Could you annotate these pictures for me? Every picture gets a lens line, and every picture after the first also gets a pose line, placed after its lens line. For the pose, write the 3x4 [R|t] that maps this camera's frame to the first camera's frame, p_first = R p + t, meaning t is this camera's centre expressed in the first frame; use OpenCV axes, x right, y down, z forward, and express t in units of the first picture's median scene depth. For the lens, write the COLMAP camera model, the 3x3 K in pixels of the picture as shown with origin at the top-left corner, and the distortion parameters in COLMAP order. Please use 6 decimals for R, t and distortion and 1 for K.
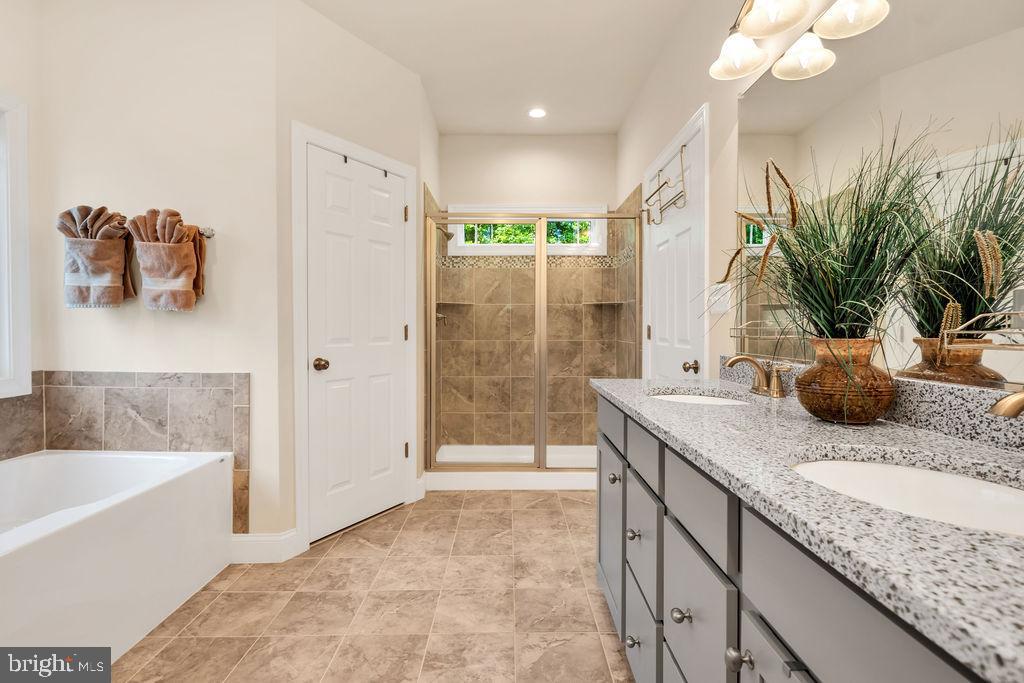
lens RADIAL K [[500.4, 0, 513.6], [0, 500.4, 336.3], [0, 0, 1]] dist [0.002386, -0.004286]
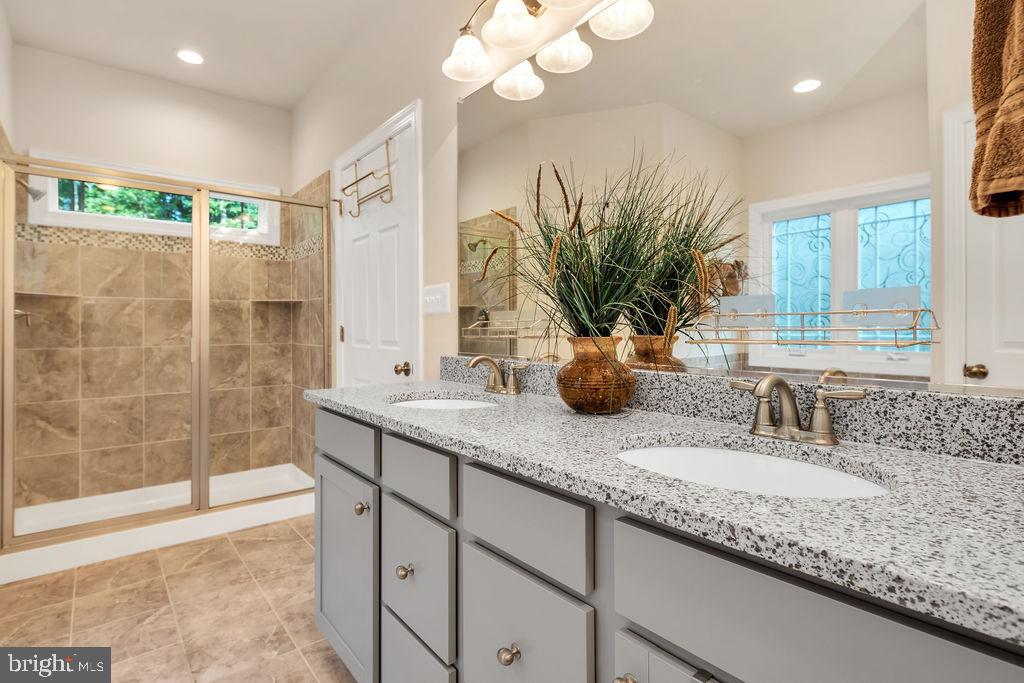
lens RADIAL K [[500.4, 0, 511.1], [0, 500.4, 326.9], [0, 0, 1]] dist [0.002386, -0.004286]
pose [[0.776197, -0.002525, 0.630485, -0.087744], [0.015666, 0.999760, -0.015283, -0.001962], [-0.630296, 0.021739, 0.776051, 0.122815]]
